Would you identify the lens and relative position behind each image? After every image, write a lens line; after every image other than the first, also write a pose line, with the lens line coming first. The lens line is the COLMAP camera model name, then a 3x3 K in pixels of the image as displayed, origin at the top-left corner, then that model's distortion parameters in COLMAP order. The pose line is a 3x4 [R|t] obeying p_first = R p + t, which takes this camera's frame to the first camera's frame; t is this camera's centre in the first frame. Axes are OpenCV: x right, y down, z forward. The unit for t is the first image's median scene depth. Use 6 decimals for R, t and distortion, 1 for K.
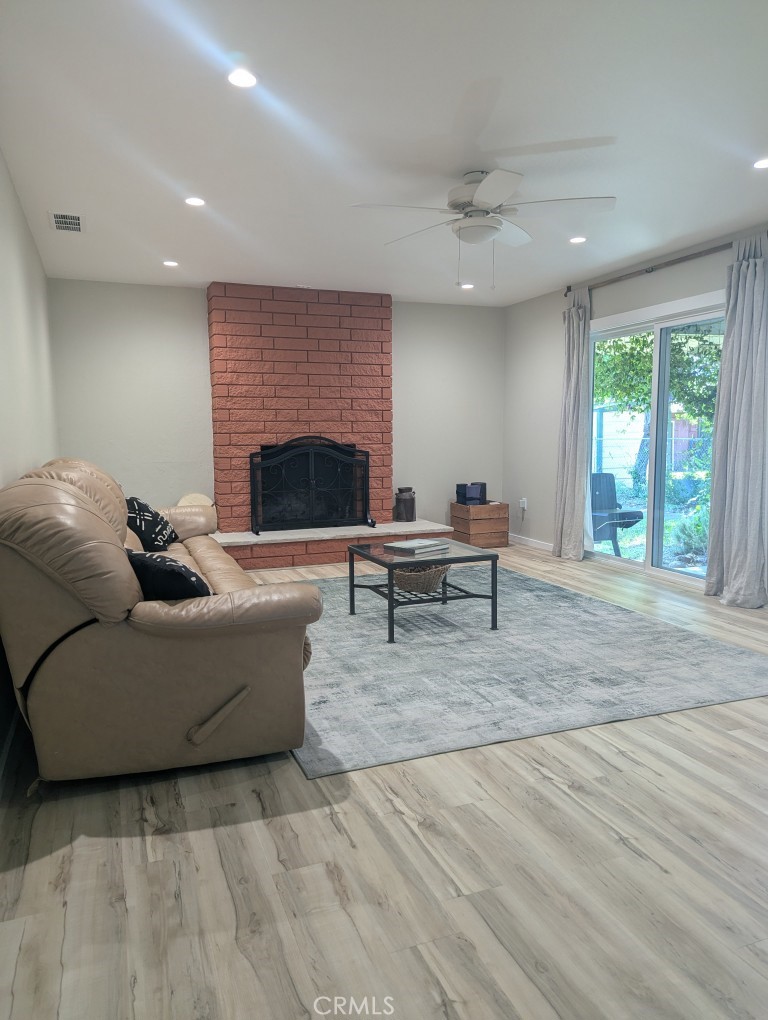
lens RADIAL K [[714.6, 0, 382.4], [0, 714.6, 511.4], [0, 0, 1]] dist [0.055264, -0.011220]
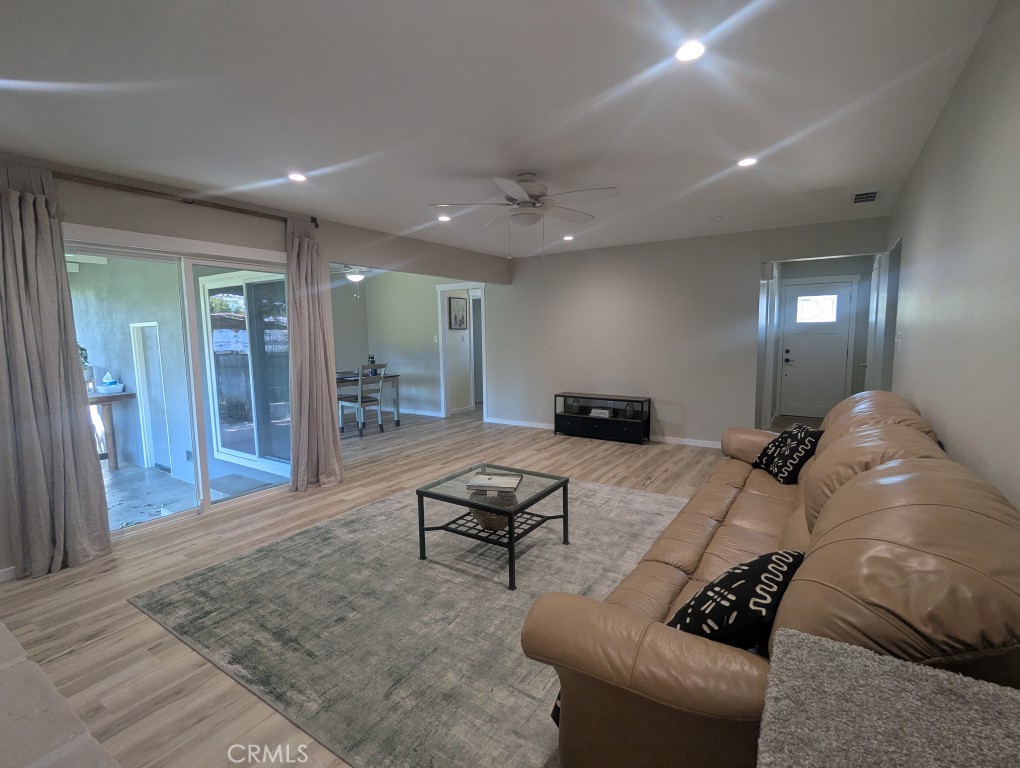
lens RADIAL K [[484.4, 0, 509.8], [0, 484.4, 387.1], [0, 0, 1]] dist [-0.004887, 0.001897]
pose [[-0.576867, -0.076517, 0.813246, -0.365292], [0.114904, 0.978102, 0.173534, -0.141490], [-0.808716, 0.193551, -0.555443, 0.950393]]
